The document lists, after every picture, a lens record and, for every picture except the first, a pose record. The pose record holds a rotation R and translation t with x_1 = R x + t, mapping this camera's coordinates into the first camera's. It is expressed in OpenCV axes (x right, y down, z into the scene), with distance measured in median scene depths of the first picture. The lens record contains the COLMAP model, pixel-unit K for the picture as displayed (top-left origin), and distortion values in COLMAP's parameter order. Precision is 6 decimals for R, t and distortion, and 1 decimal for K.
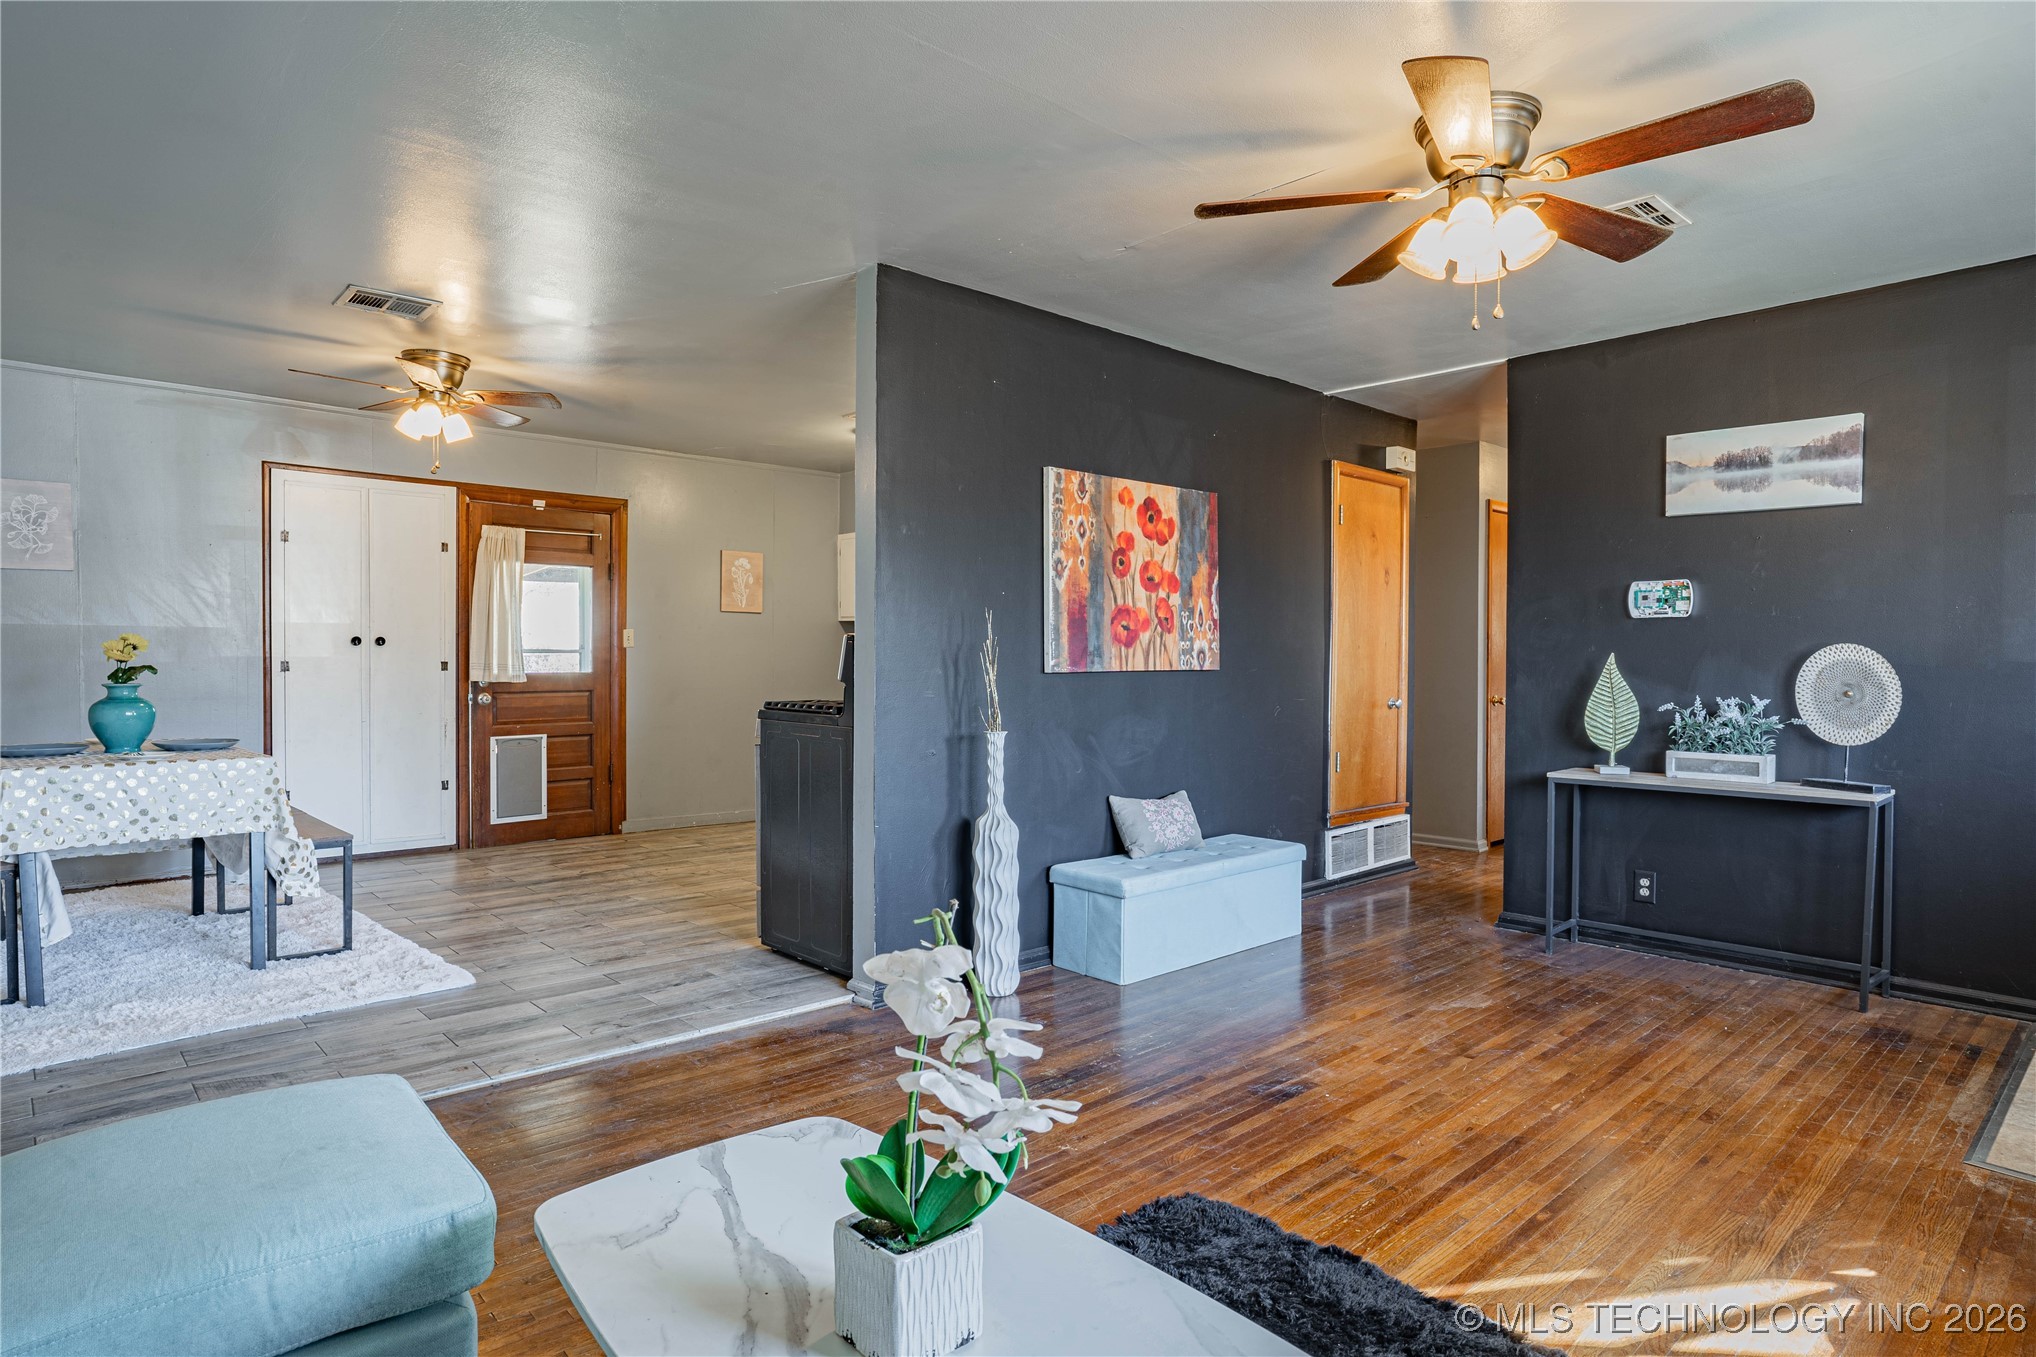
lens RADIAL K [[1114.3, 0, 1018.0], [0, 1114.3, 678.5], [0, 0, 1]] dist [-0.029417, 0.001465]
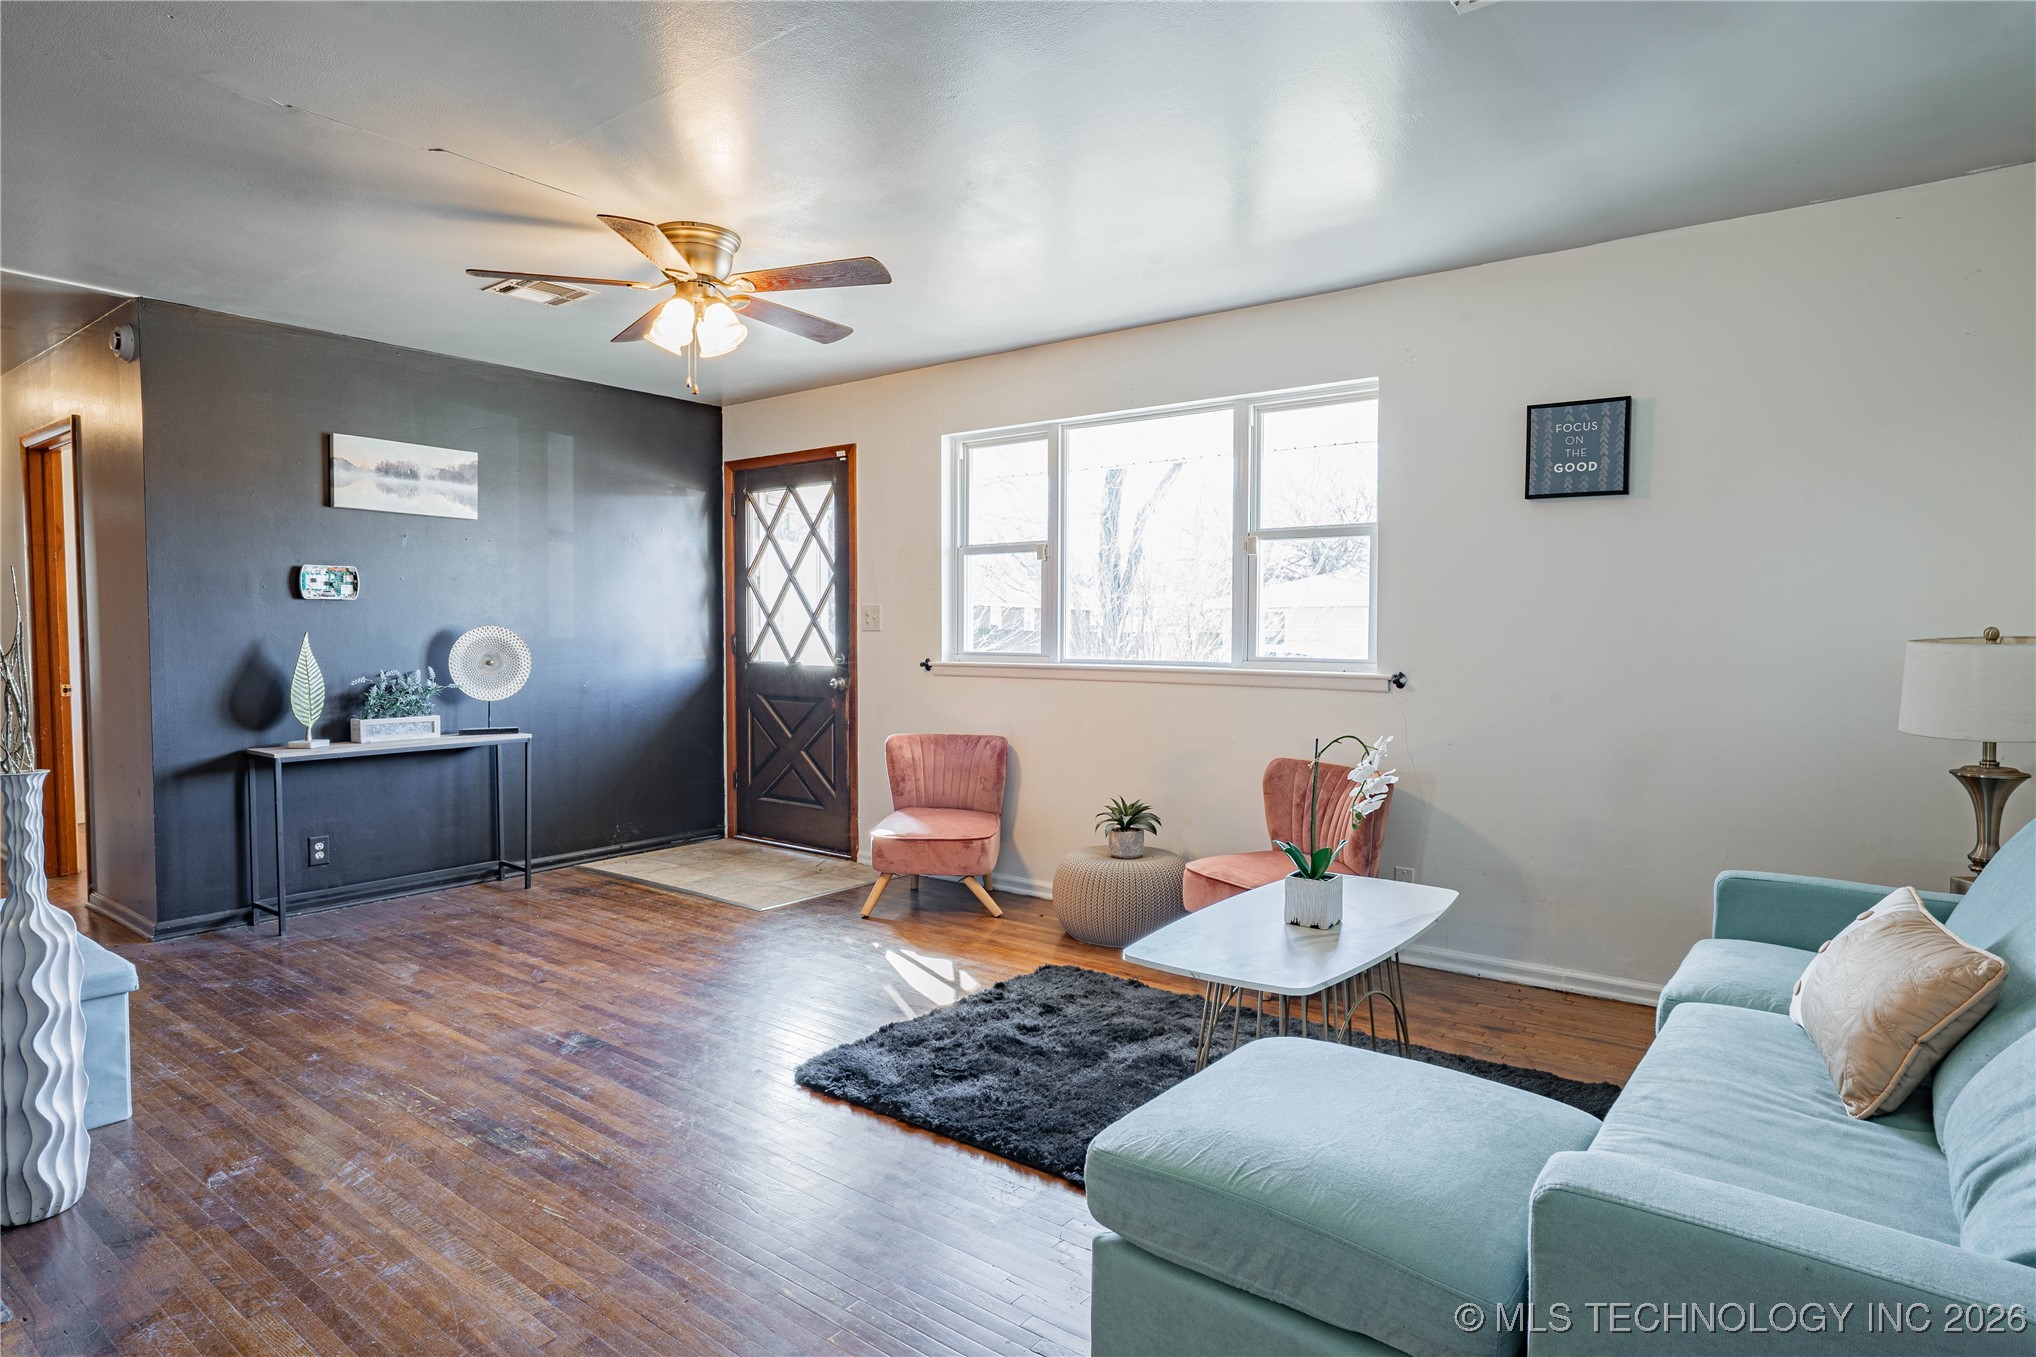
lens RADIAL K [[1114.3, 0, 1018.0], [0, 1114.3, 678.5], [0, 0, 1]] dist [-0.029417, 0.001465]
pose [[-0.175379, -0.044093, 0.983513, -0.677922], [0.016284, 0.998730, 0.047679, -0.020493], [-0.984366, 0.024378, -0.174438, 0.584845]]
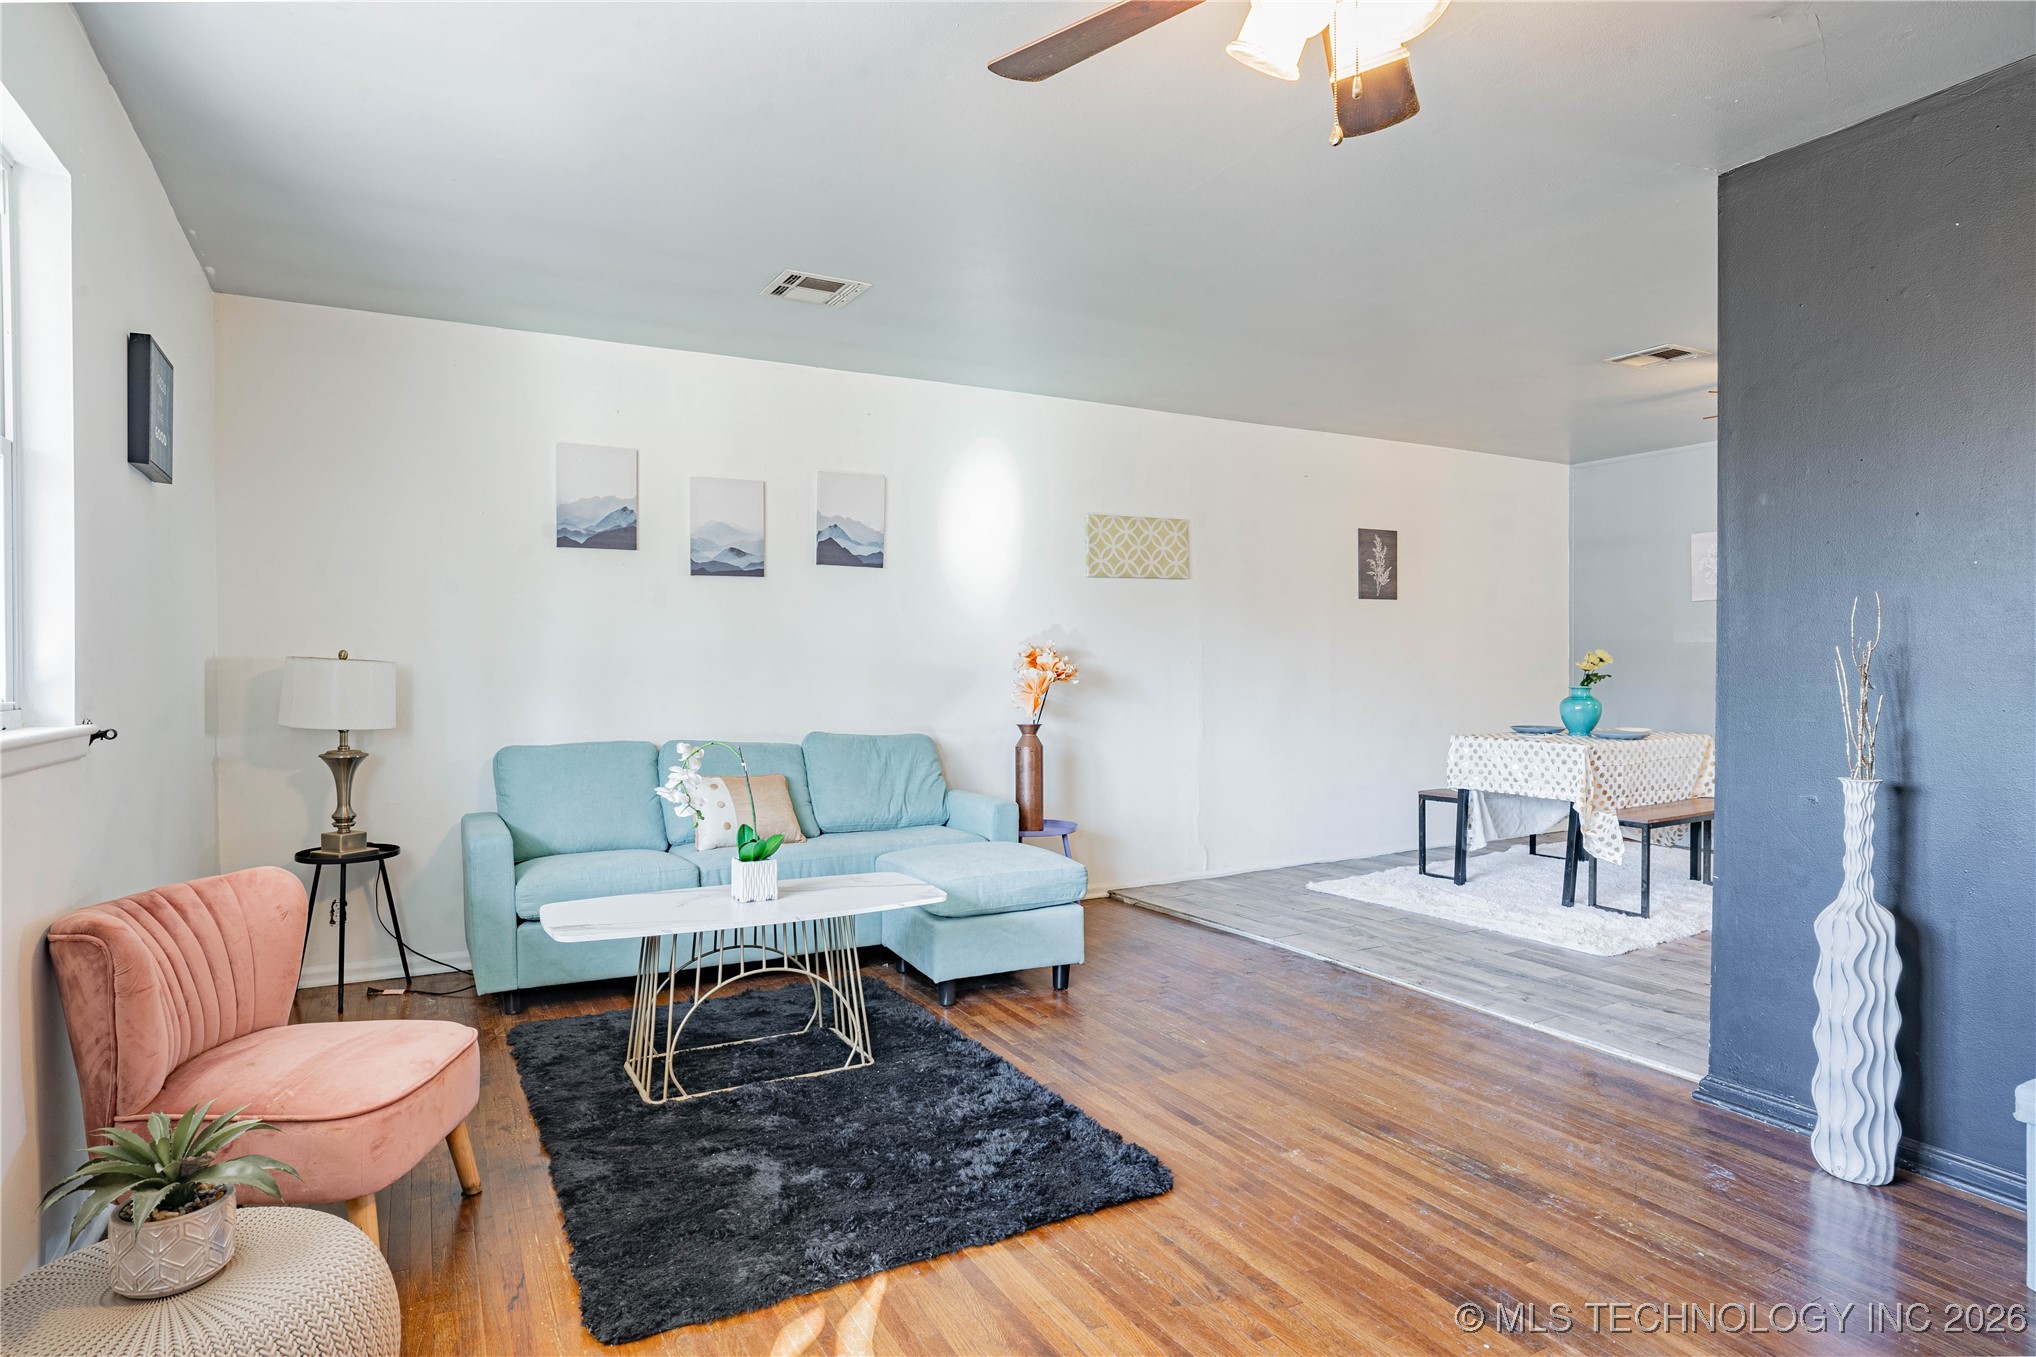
lens RADIAL K [[1114.3, 0, 1018.0], [0, 1114.3, 678.5], [0, 0, 1]] dist [-0.029417, 0.001465]
pose [[-0.237133, 0.008847, -0.971437, 0.729258], [-0.021034, 0.999677, 0.014238, -0.009990], [0.971249, 0.023809, -0.236871, 0.668479]]
